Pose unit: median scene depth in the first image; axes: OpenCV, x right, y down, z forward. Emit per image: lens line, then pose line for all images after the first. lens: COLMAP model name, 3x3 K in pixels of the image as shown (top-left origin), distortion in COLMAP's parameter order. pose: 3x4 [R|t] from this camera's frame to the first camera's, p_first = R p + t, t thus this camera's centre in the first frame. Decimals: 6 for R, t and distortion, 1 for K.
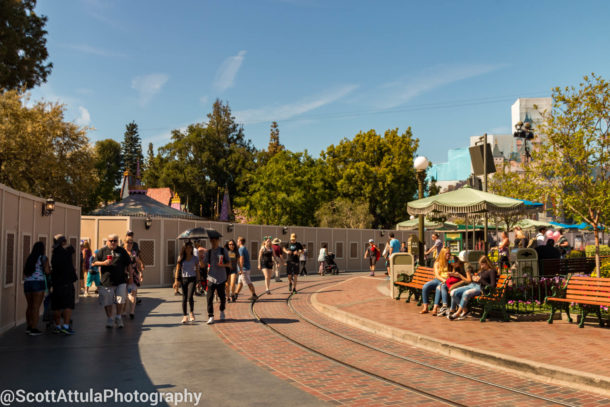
lens RADIAL K [[649.3, 0, 305.5], [0, 649.3, 203.8], [0, 0, 1]] dist [-0.018596, 0.000000]
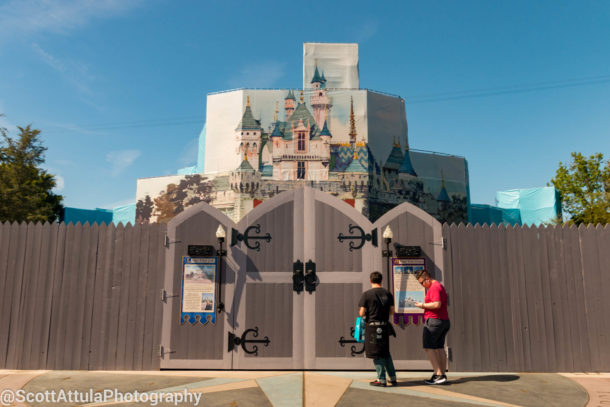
lens RADIAL K [[522.3, 0, 305.2], [0, 522.3, 203.4], [0, 0, 1]] dist [0.001109, 0.004969]
pose [[0.993527, 0.022704, 0.111308, 0.419287], [-0.010089, 0.993587, -0.112619, 0.051183], [-0.113151, 0.110767, 0.987384, 0.821290]]
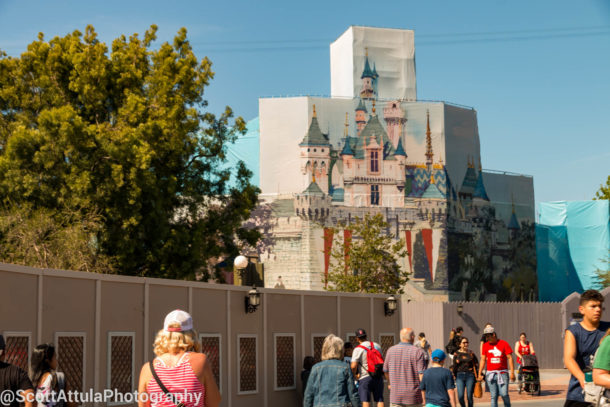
lens RADIAL K [[1153.4, 0, 304.7], [0, 1153.4, 204.6], [0, 0, 1]] dist [0.081969, 0.000000]
pose [[0.922737, 0.031726, 0.384121, -0.031026], [-0.010691, 0.998330, -0.056774, 0.022164], [-0.385281, 0.048281, 0.921535, 0.366951]]
